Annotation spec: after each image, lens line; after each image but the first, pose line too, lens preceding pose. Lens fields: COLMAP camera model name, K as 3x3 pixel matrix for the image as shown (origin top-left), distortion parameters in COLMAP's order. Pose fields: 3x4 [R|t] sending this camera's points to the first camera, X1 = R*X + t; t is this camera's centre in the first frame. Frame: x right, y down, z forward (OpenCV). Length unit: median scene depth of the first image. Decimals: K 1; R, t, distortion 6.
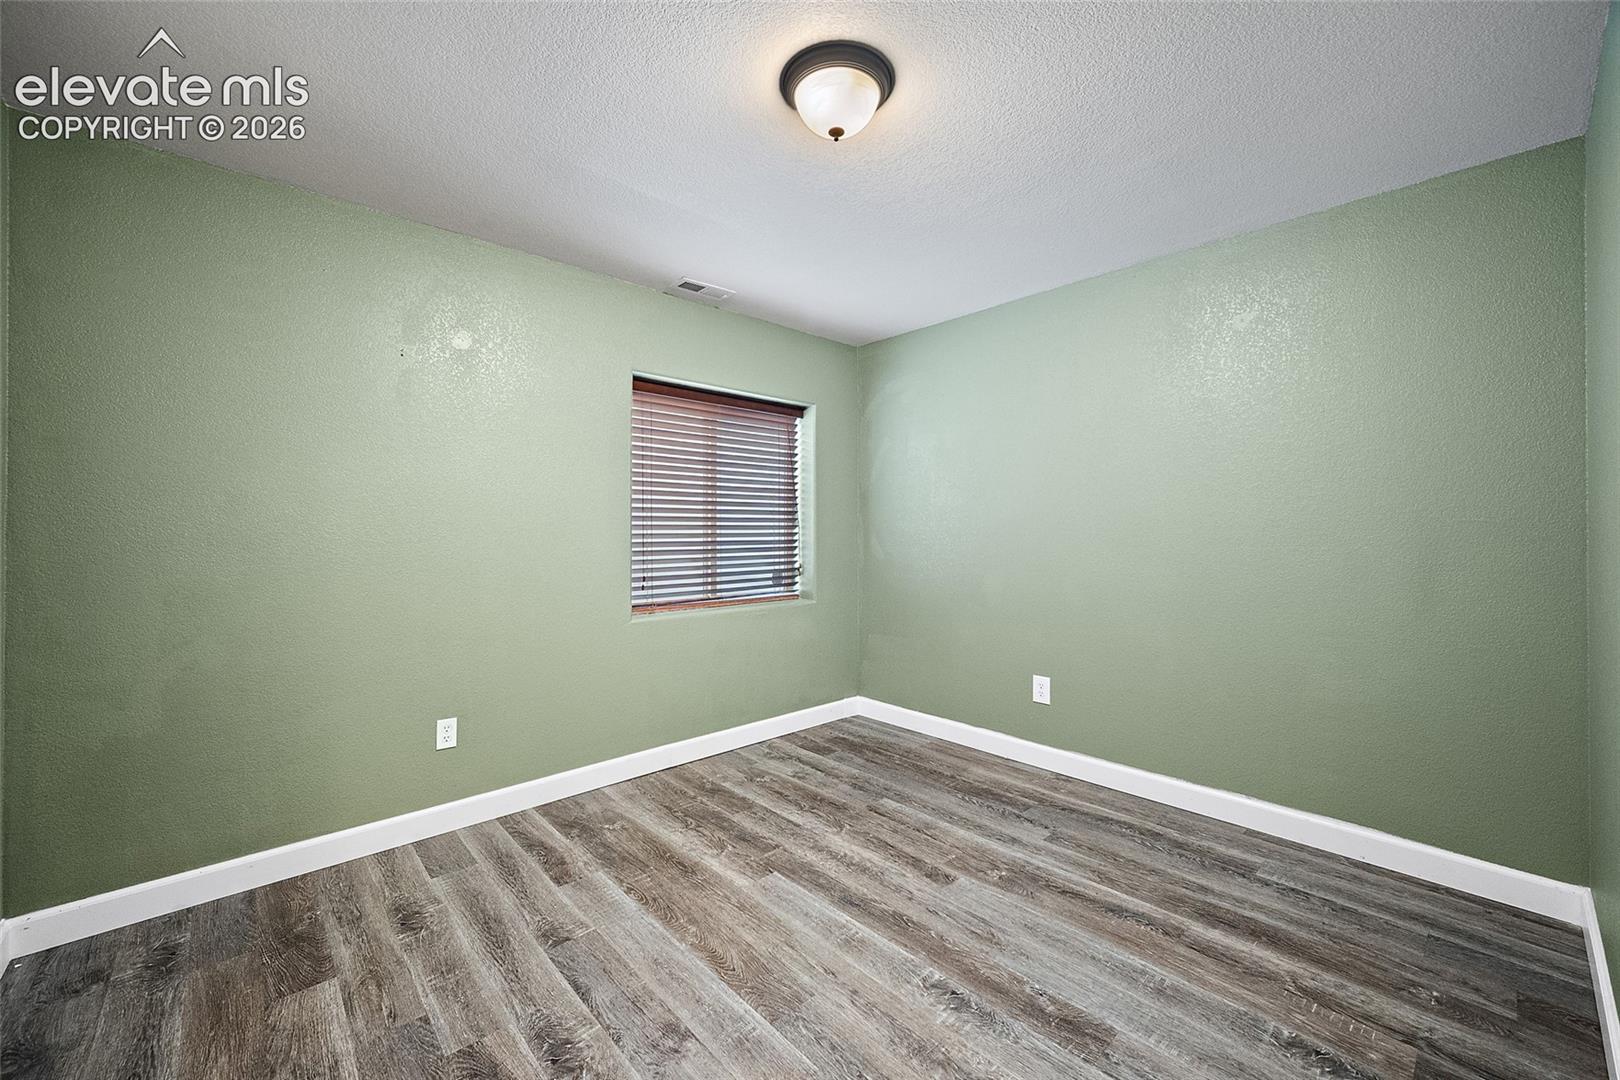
lens RADIAL K [[637.8, 0, 810.5], [0, 637.8, 534.7], [0, 0, 1]] dist [-0.001303, -0.001006]
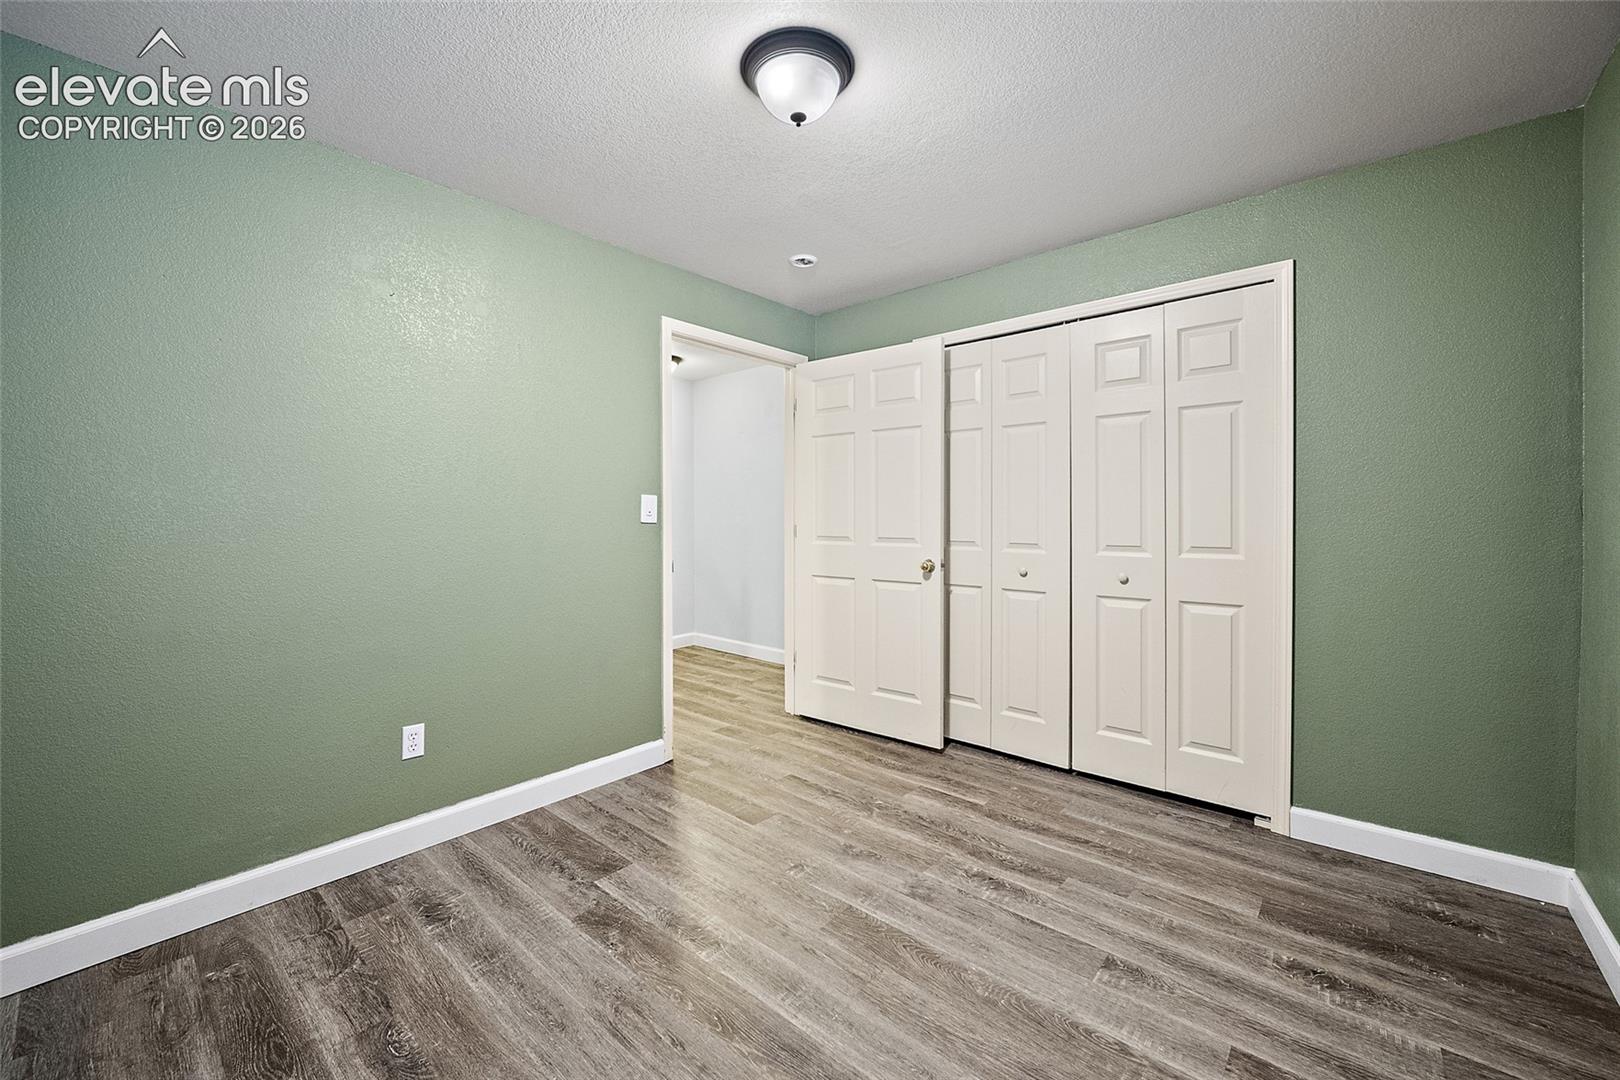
lens RADIAL K [[637.8, 0, 809.4], [0, 637.8, 528.1], [0, 0, 1]] dist [-0.001303, -0.001006]
pose [[-0.993050, 0.008386, -0.117396, 0.144615], [0.005284, 0.999629, 0.026715, -0.008241], [0.117576, 0.025909, -0.992726, 1.998790]]
